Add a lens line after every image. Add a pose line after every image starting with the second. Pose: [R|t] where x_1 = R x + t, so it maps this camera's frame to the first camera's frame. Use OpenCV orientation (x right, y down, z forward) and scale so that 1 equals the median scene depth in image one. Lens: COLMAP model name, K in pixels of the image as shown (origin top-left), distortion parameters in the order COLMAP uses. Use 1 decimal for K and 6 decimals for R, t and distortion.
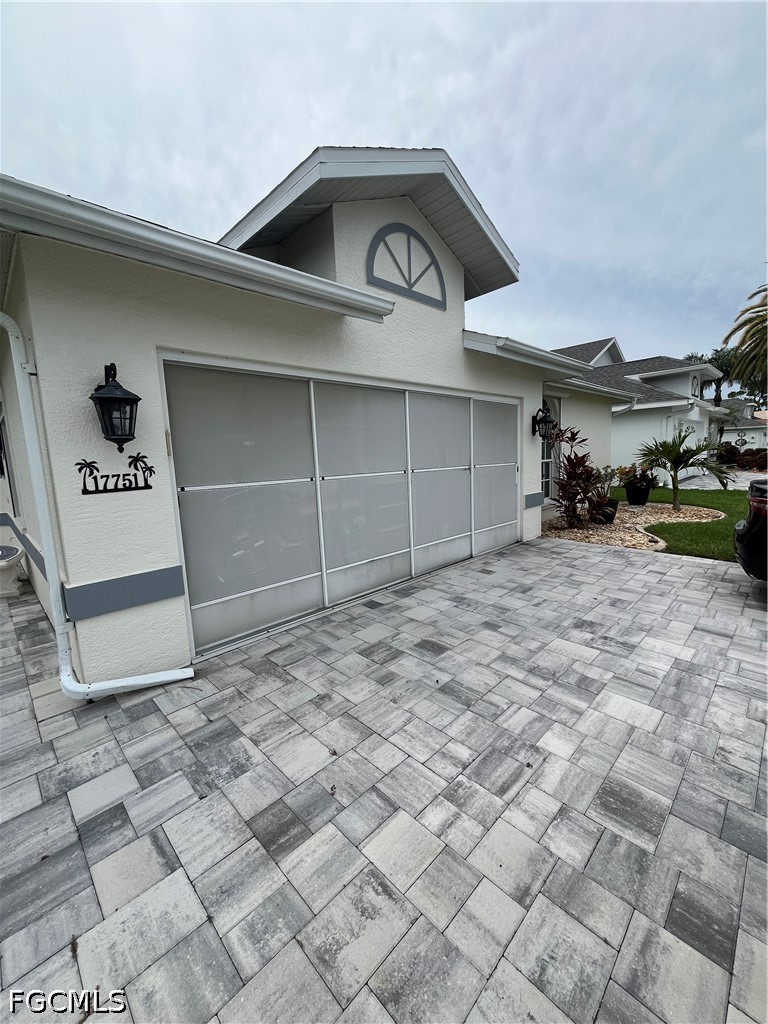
lens RADIAL K [[410.8, 0, 385.7], [0, 410.8, 512.9], [0, 0, 1]] dist [-0.005268, 0.000847]
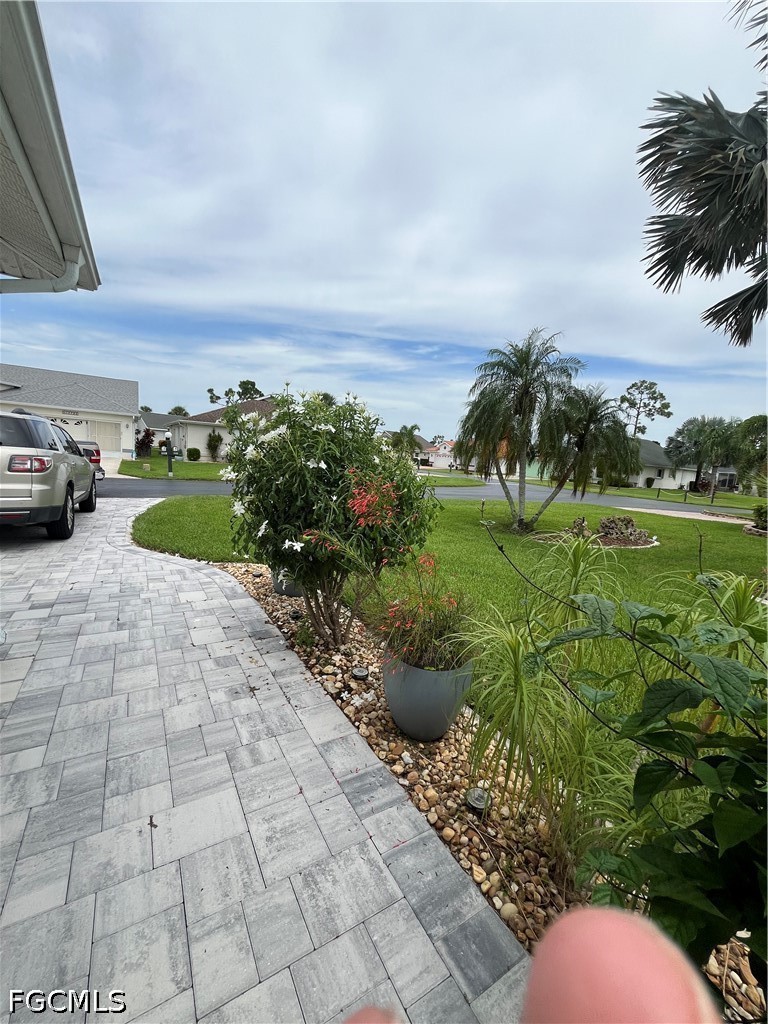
lens RADIAL K [[410.8, 0, 385.7], [0, 410.8, 512.9], [0, 0, 1]] dist [-0.005268, 0.000847]
pose [[-0.970902, -0.066519, 0.230055, -1.524825], [-0.003180, 0.964145, 0.265356, -0.145864], [-0.239458, 0.256903, -0.936302, 1.290931]]
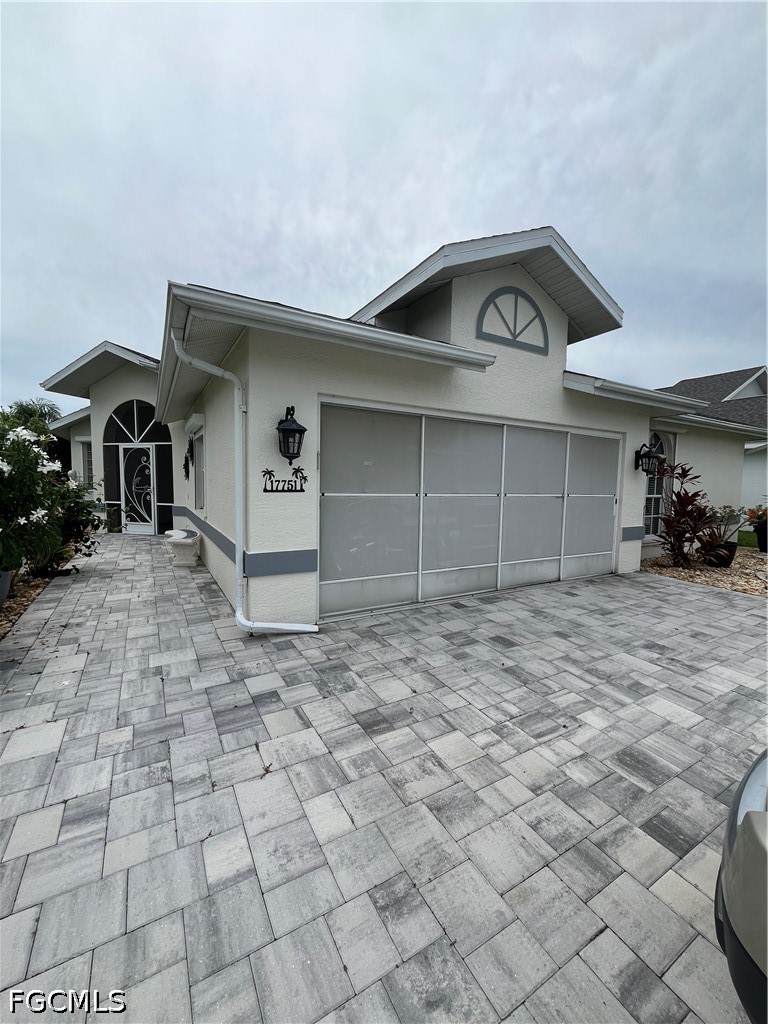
lens RADIAL K [[410.8, 0, 385.7], [0, 410.8, 512.9], [0, 0, 1]] dist [-0.005268, 0.000847]
pose [[0.965360, 0.079778, -0.248426, 0.046693], [-0.093729, 0.994588, -0.044826, 0.041522], [0.243505, 0.066558, 0.967613, -0.245316]]
